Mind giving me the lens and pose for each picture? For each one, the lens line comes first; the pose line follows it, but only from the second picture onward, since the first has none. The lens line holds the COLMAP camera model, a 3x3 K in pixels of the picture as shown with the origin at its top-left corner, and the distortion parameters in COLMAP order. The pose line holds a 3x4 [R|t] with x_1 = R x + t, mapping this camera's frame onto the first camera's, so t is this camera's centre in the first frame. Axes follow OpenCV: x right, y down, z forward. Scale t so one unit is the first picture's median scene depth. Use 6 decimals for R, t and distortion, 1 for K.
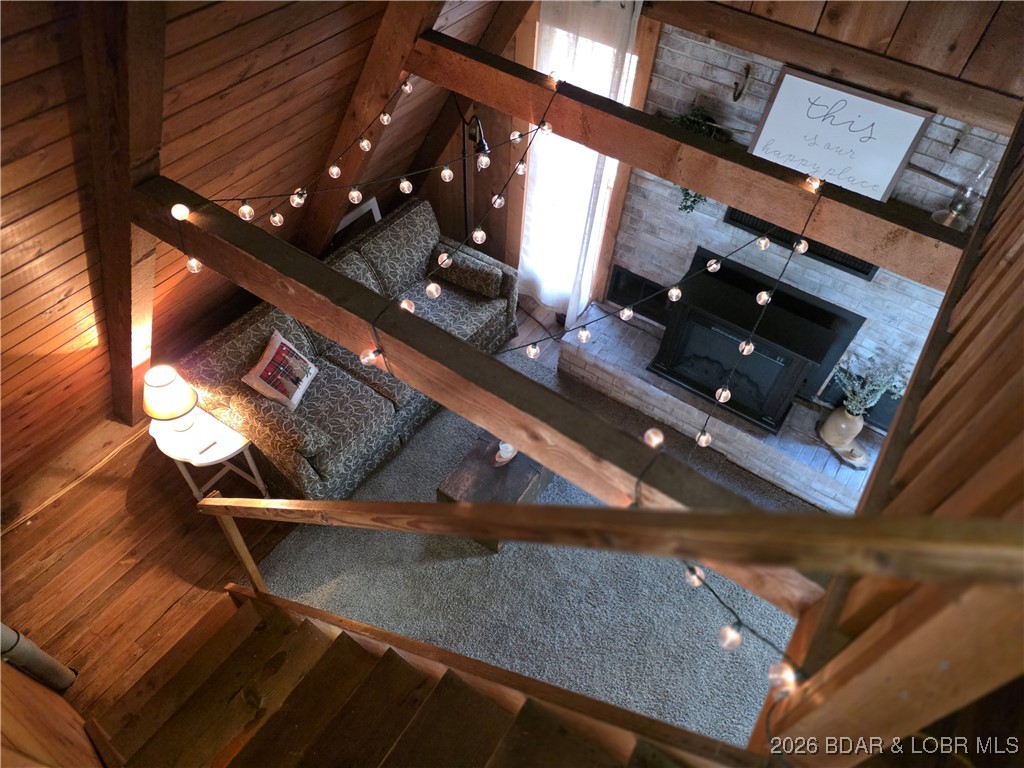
lens RADIAL K [[681.2, 0, 511.1], [0, 681.2, 404.5], [0, 0, 1]] dist [0.060295, -0.069220]
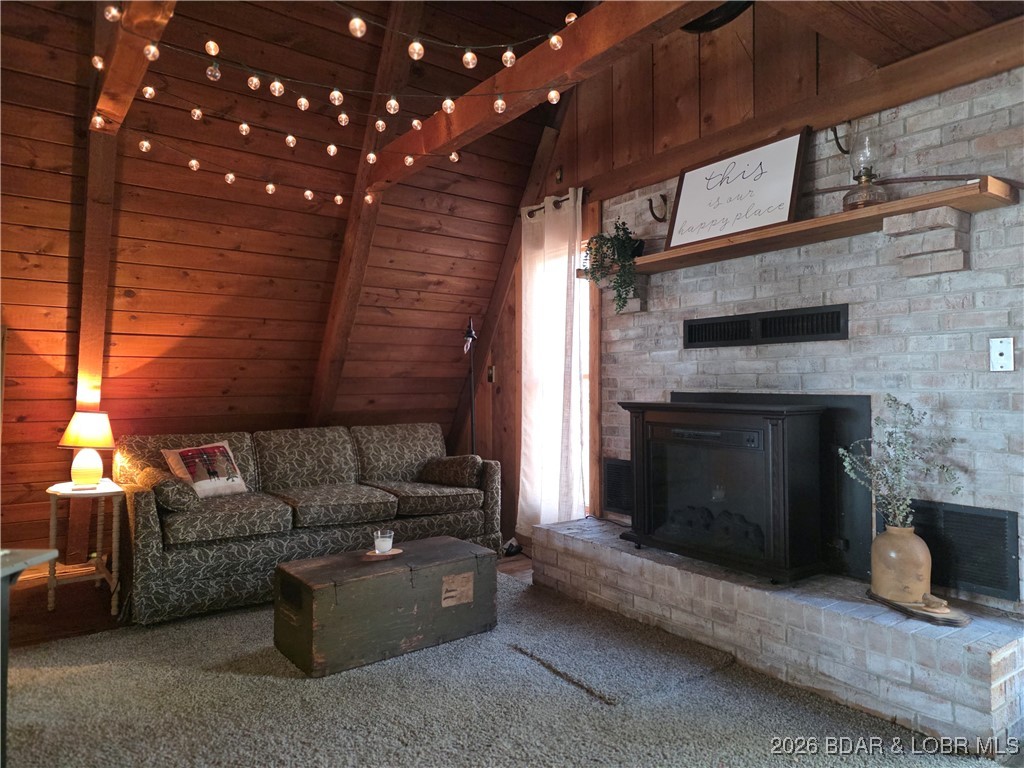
lens RADIAL K [[681.2, 0, 511.1], [0, 681.2, 404.5], [0, 0, 1]] dist [0.060295, -0.069220]
pose [[0.937647, -0.052159, -0.343653, 0.401098], [-0.241350, 0.613784, -0.751677, 0.516896], [0.250136, 0.787749, 0.562925, 0.487923]]
